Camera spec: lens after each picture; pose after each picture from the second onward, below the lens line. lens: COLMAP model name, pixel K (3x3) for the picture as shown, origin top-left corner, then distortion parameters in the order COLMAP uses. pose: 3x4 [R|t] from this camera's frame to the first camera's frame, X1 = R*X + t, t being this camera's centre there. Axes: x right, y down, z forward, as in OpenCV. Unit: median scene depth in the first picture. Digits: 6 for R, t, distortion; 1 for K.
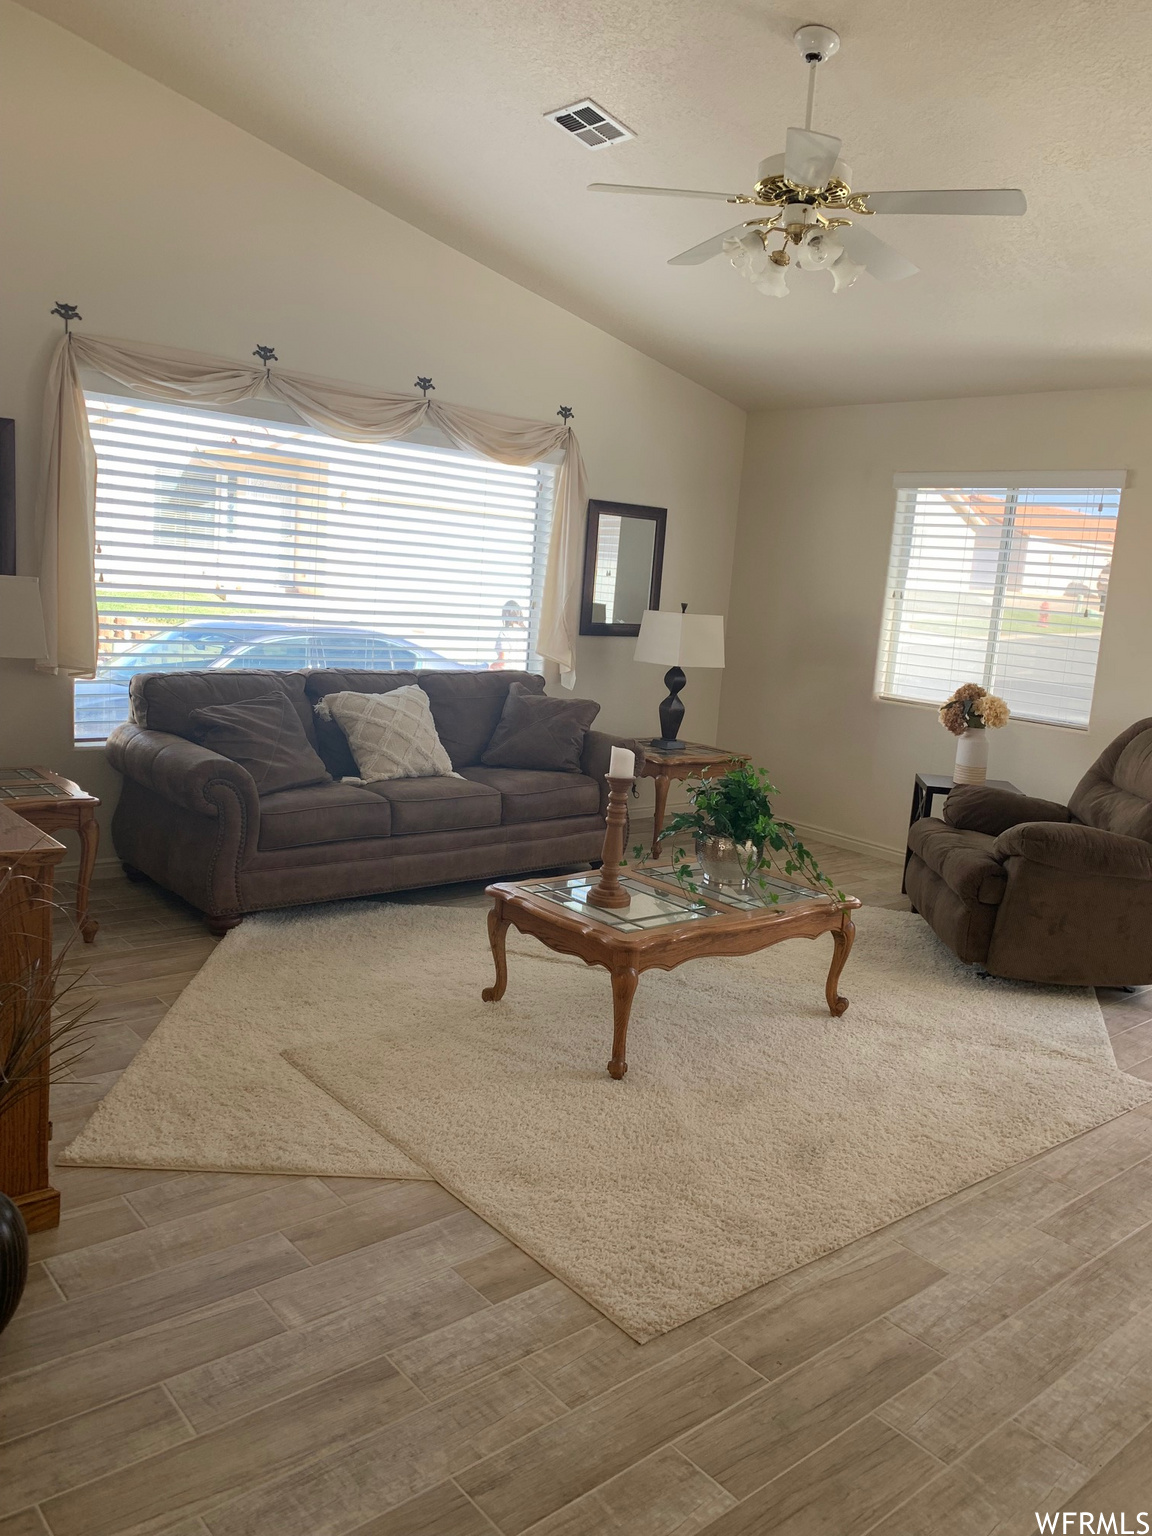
lens RADIAL K [[1158.6, 0, 620.5], [0, 1158.6, 769.4], [0, 0, 1]] dist [0.005129, 0.001410]
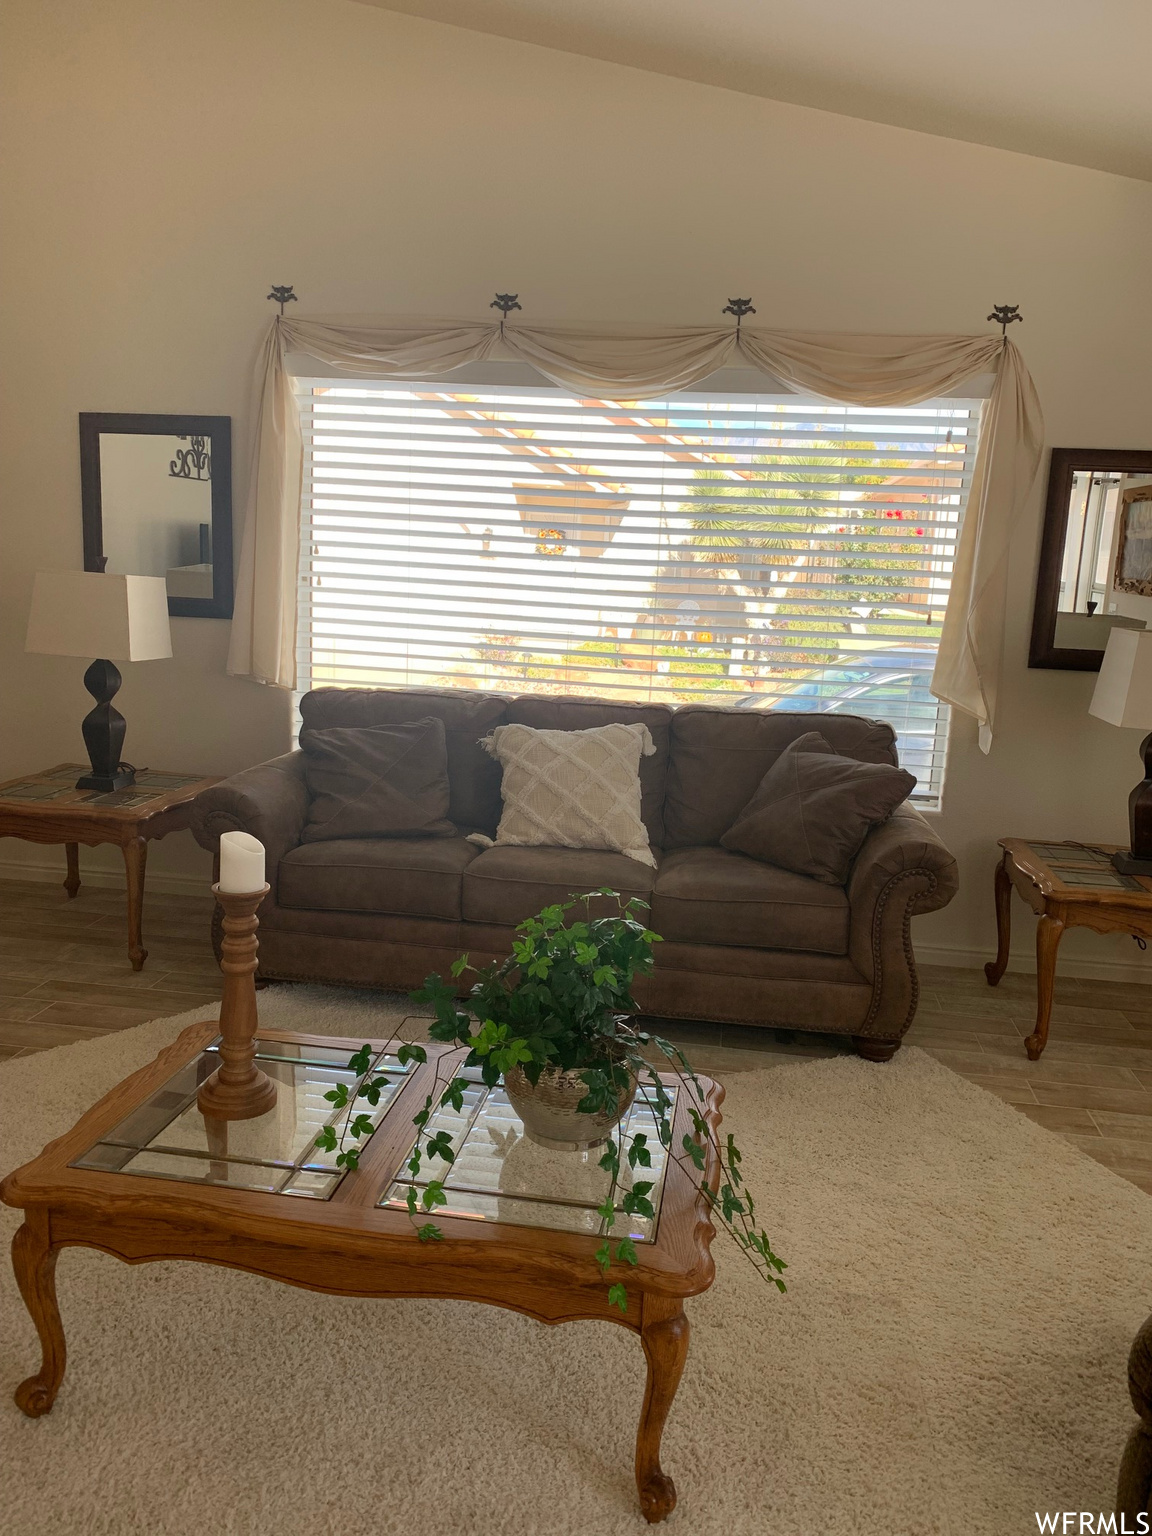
lens RADIAL K [[1174.6, 0, 594.6], [0, 1174.6, 757.4], [0, 0, 1]] dist [0.139978, -0.282329]
pose [[0.645702, 0.094653, -0.757701, 0.409057], [-0.122137, 0.992314, 0.019877, -0.069923], [0.753759, 0.079708, 0.652299, 0.547093]]
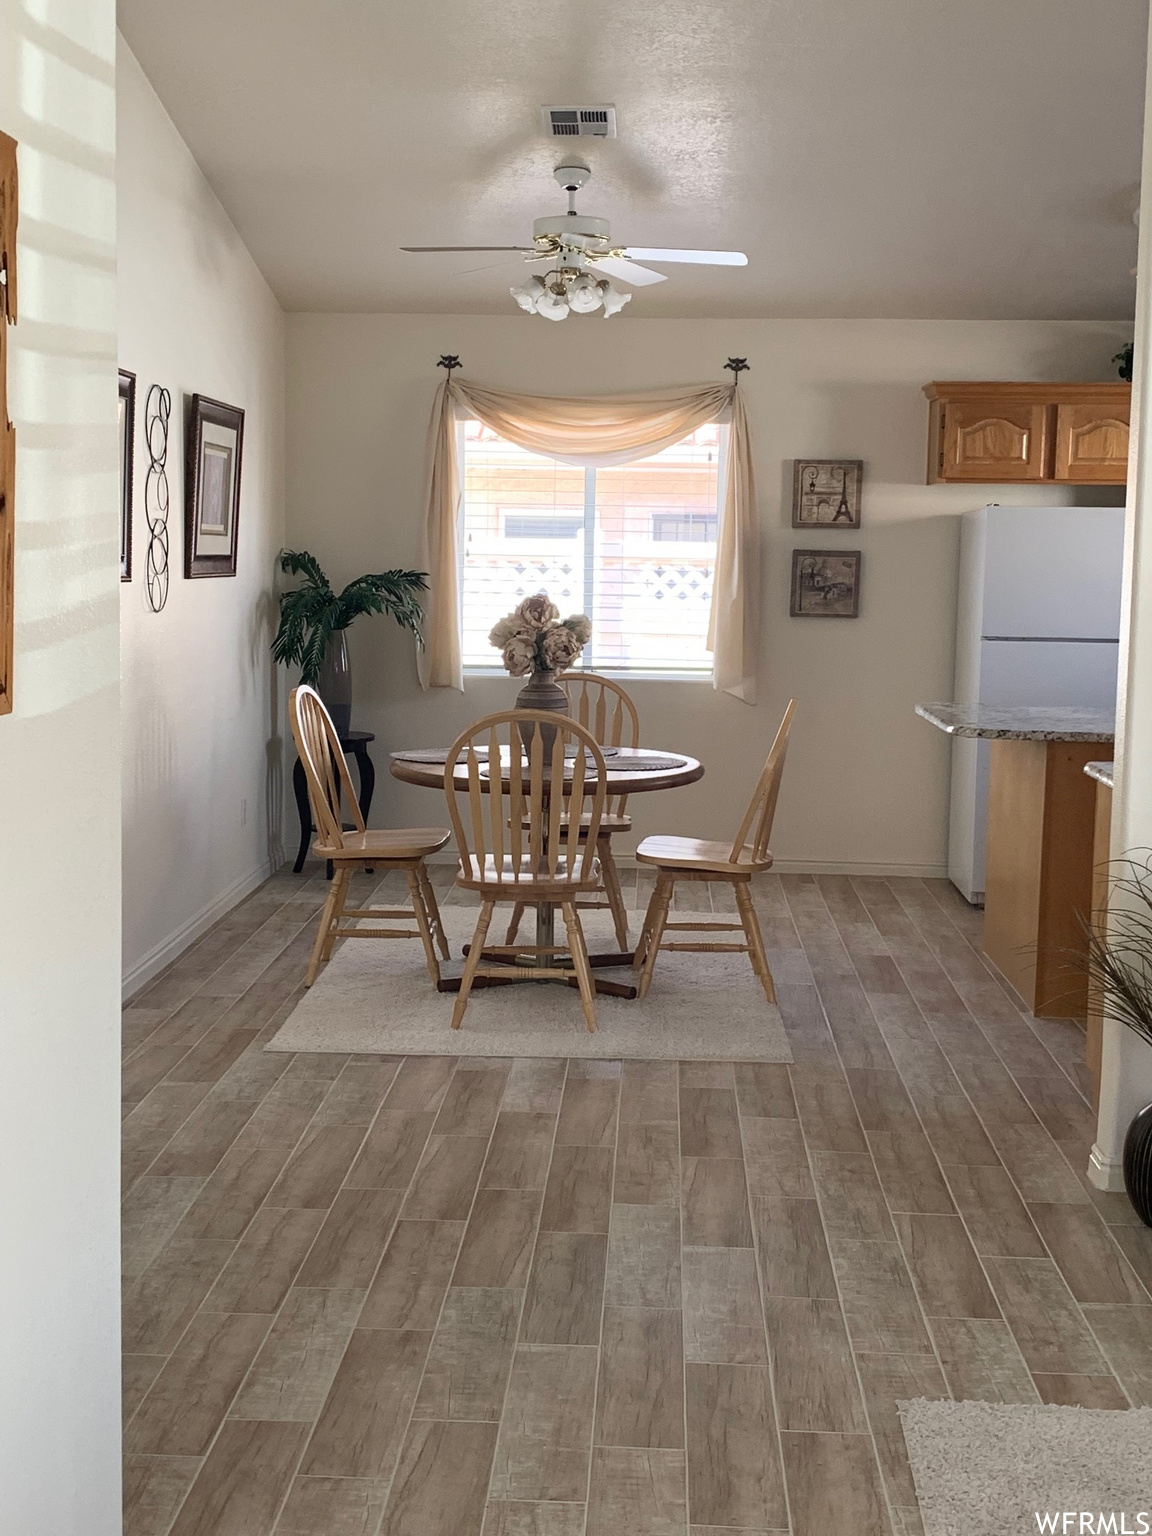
lens RADIAL K [[2032.6, 0, 576.0], [0, 2032.6, 768.0], [0, 0, 1]] dist [-0.023011, -0.038483]
pose [[-0.692810, -0.004953, -0.721104, 0.614737], [-0.188436, 0.966476, 0.174404, -0.104704], [0.696065, 0.256711, -0.670517, 0.796557]]
